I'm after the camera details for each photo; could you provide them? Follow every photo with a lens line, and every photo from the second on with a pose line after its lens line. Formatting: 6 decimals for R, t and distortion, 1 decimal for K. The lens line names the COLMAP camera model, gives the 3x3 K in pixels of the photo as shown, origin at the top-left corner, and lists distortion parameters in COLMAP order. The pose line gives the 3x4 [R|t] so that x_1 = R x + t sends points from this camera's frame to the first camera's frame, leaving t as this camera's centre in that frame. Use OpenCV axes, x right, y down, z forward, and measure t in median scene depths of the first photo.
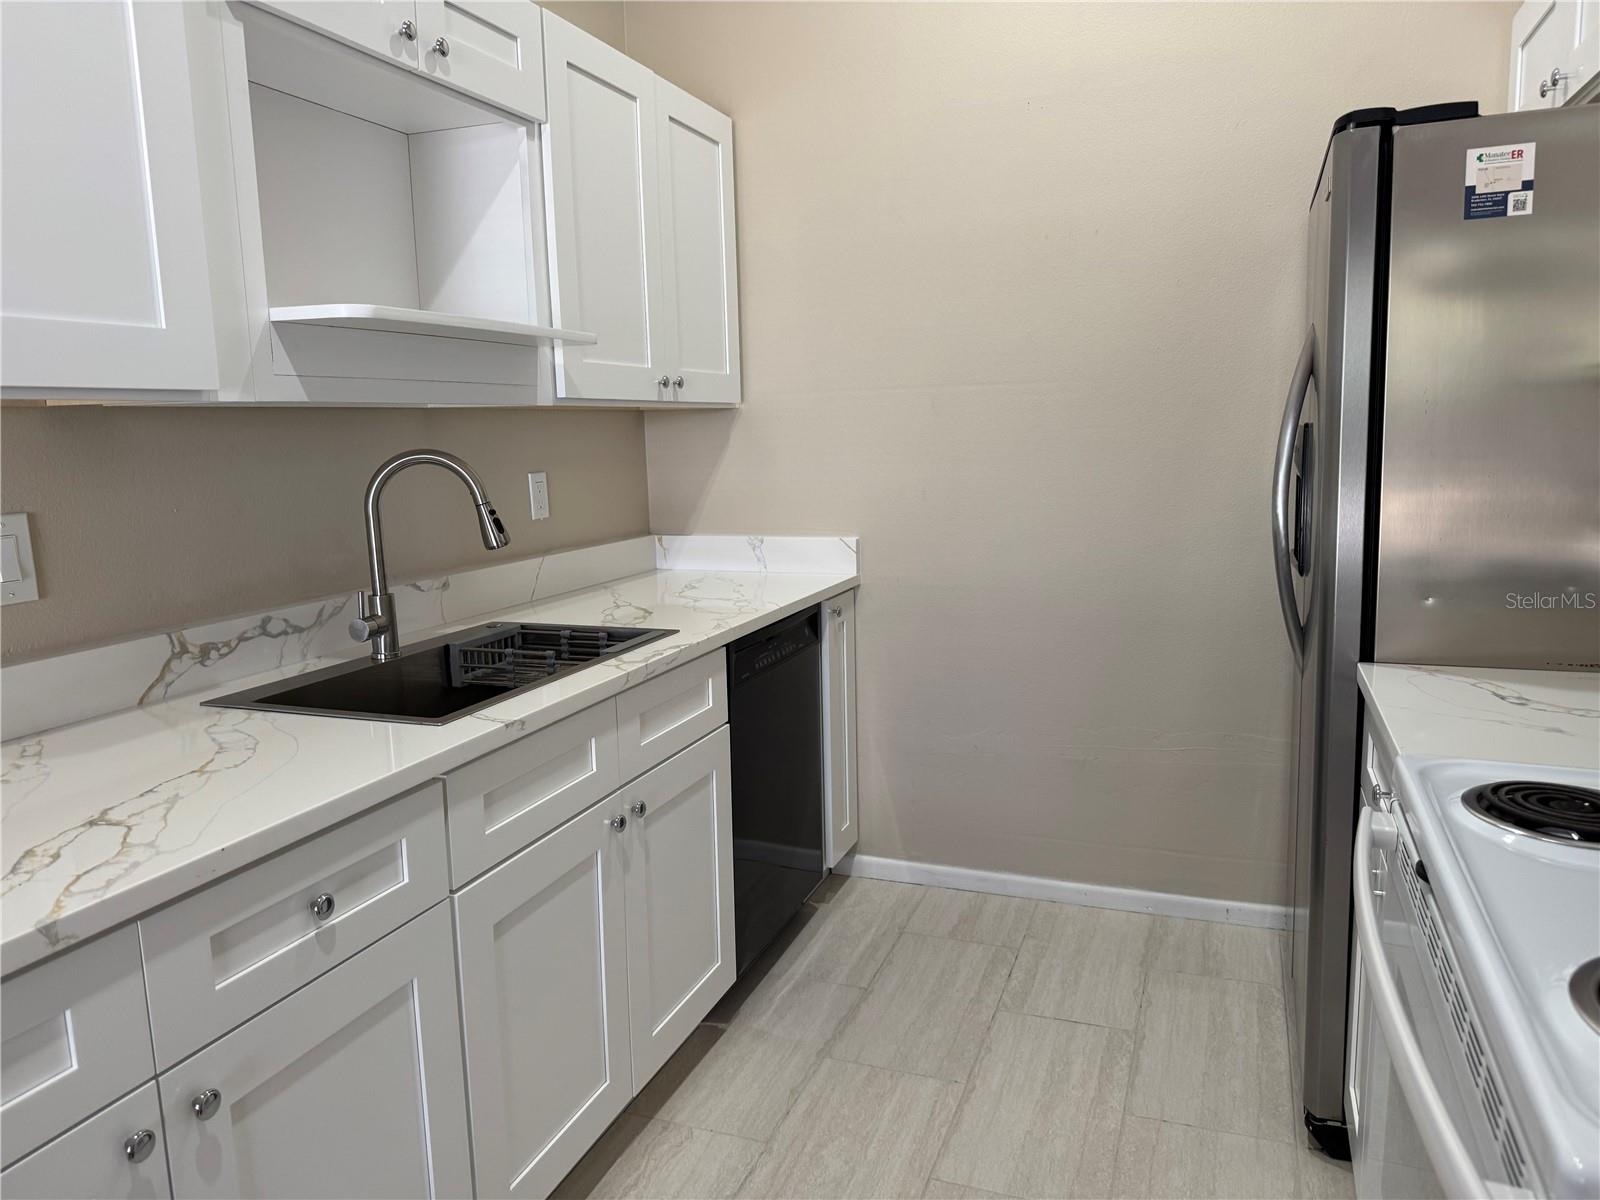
lens RADIAL K [[1135.1, 0, 801.2], [0, 1135.1, 591.7], [0, 0, 1]] dist [-0.005690, -0.003234]
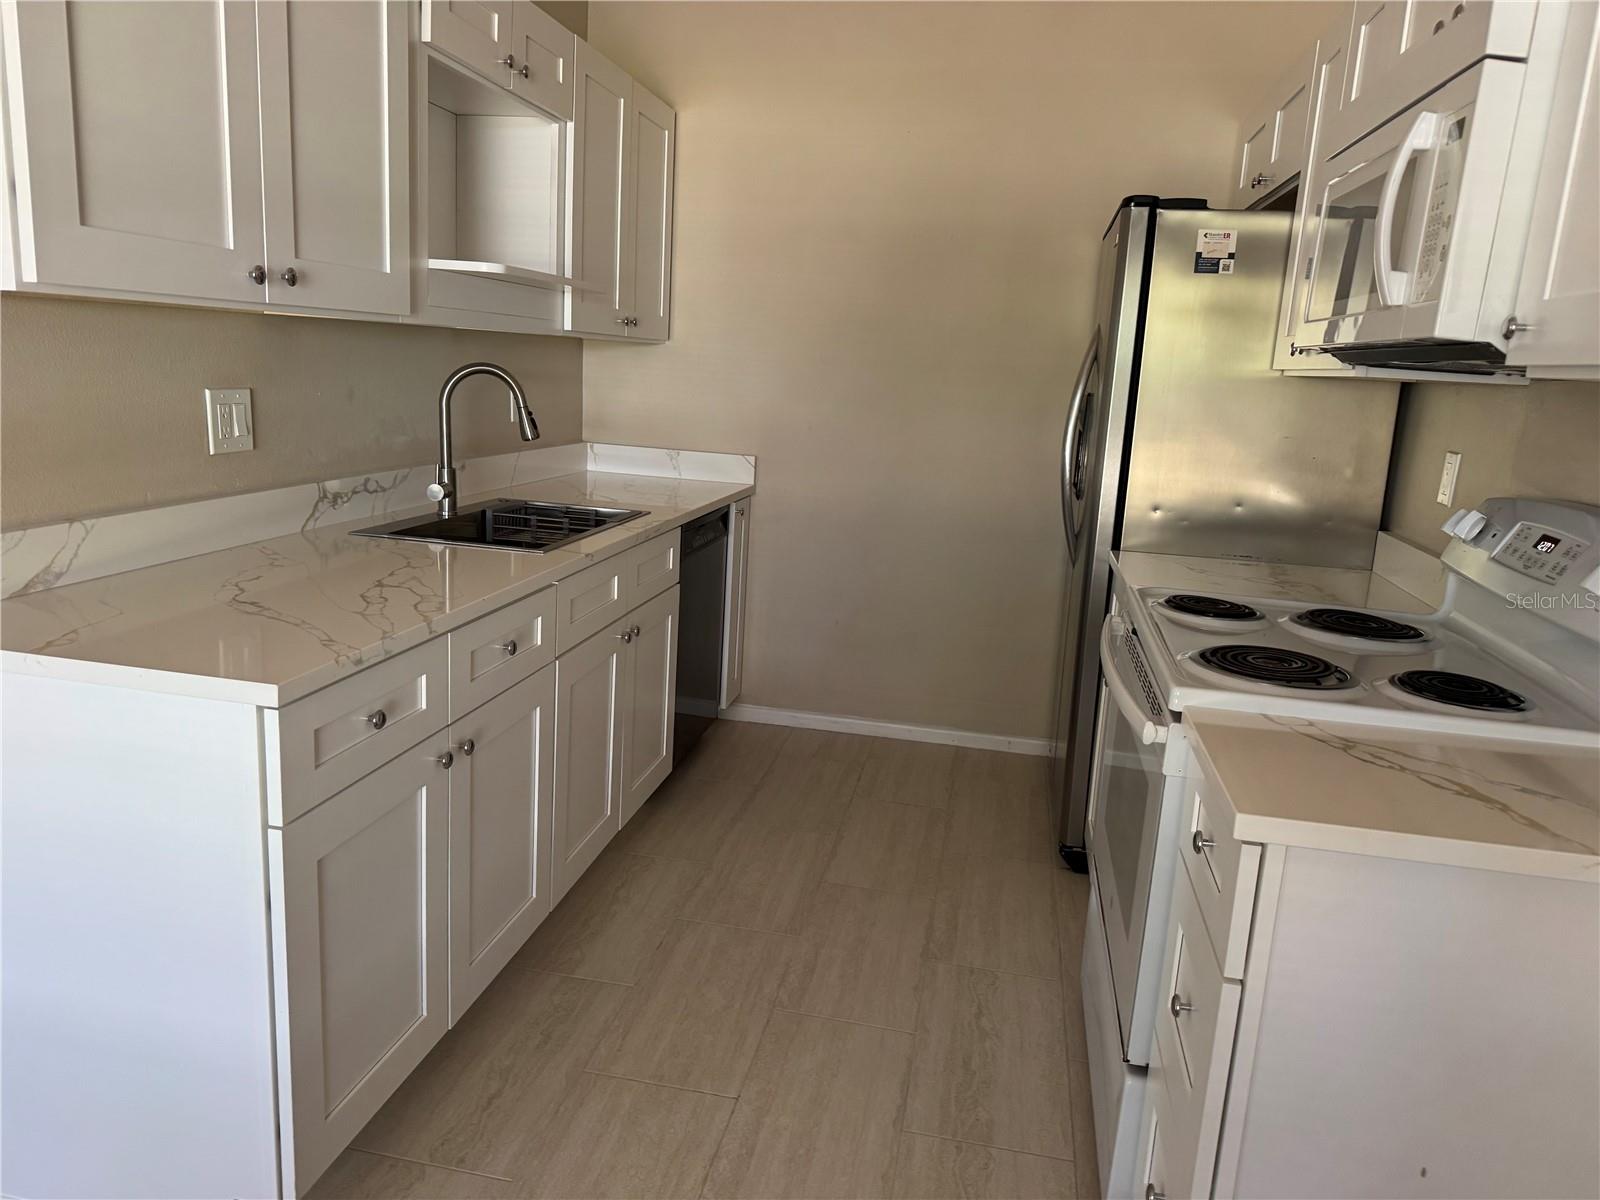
lens RADIAL K [[1145.0, 0, 800.0], [0, 1145.0, 600.0], [0, 0, 1]] dist [0.030810, -0.003009]
pose [[0.981231, 0.044030, 0.187742, -0.208277], [-0.055920, 0.996719, 0.058510, 0.056853], [-0.184550, -0.067910, 0.980474, -0.446403]]
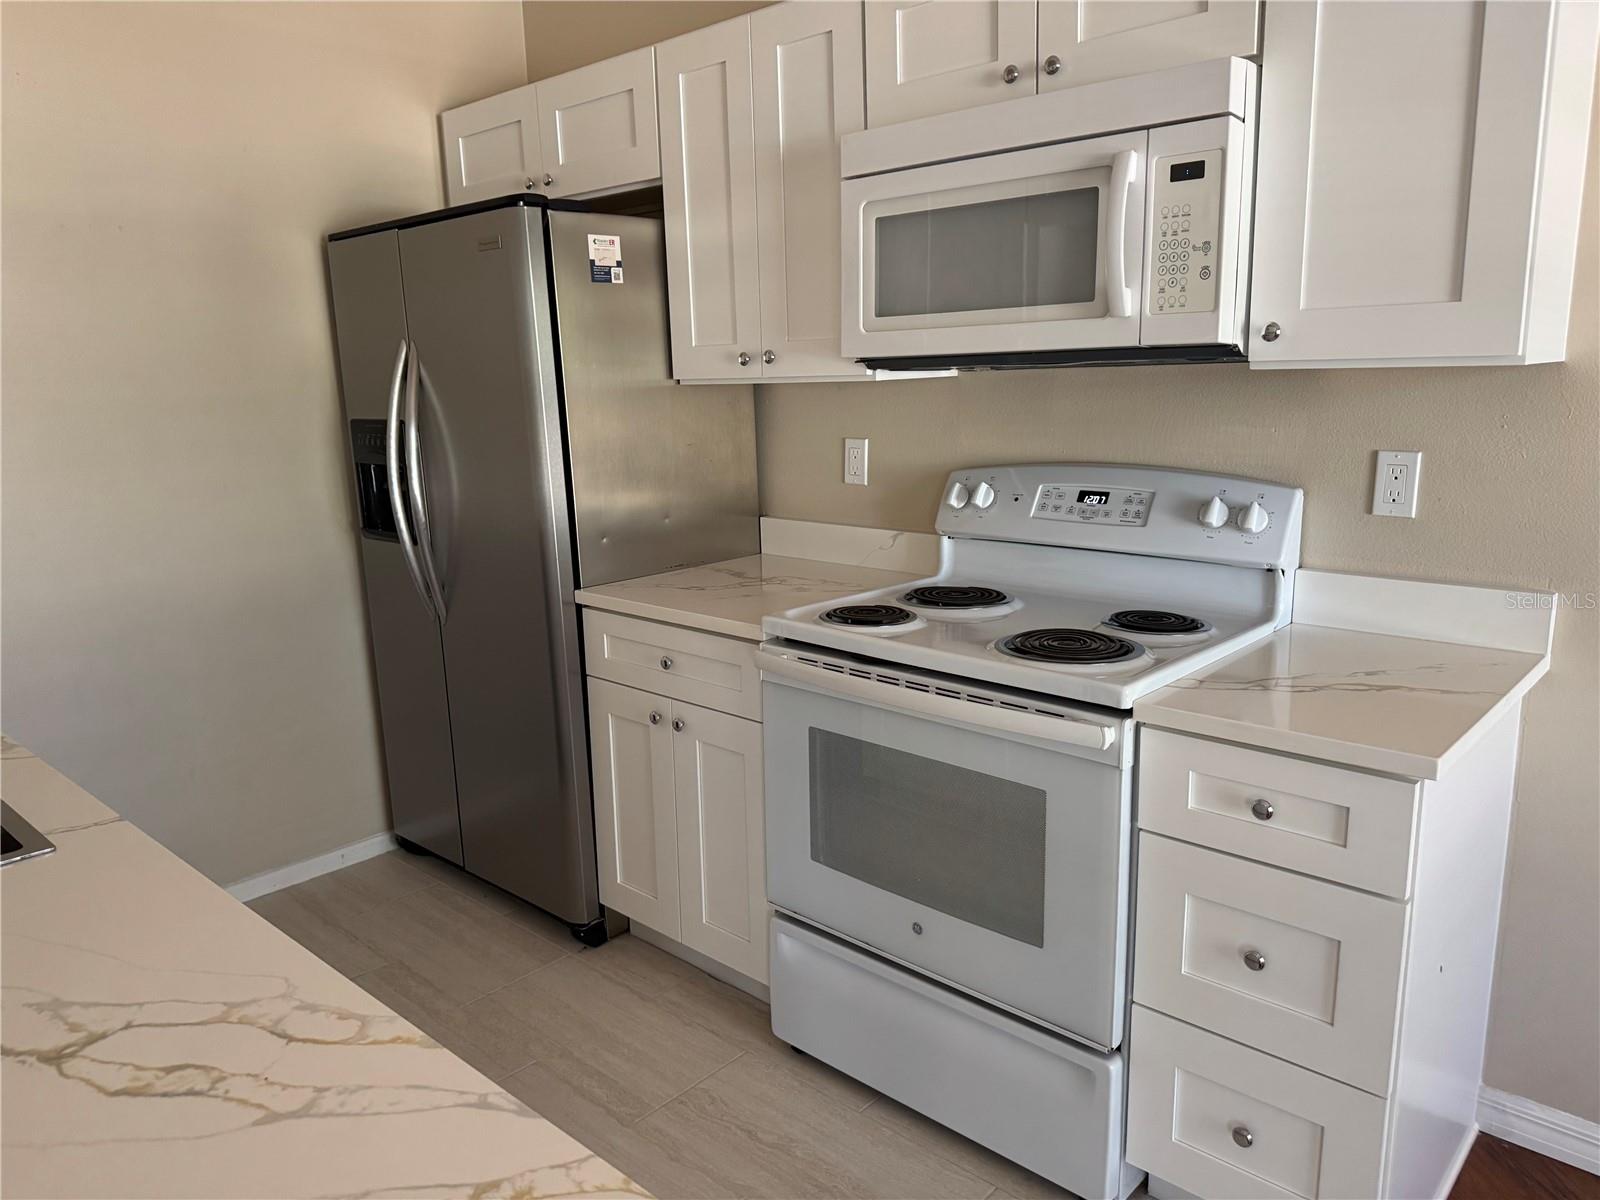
lens RADIAL K [[1115.7, 0, 800.0], [0, 1115.7, 600.0], [0, 0, 1]] dist [0.003923, -0.000006]
pose [[0.376004, -0.168497, 0.911169, -0.611800], [0.154299, 0.980984, 0.117734, -0.043616], [-0.913681, 0.096324, 0.394853, 0.184577]]
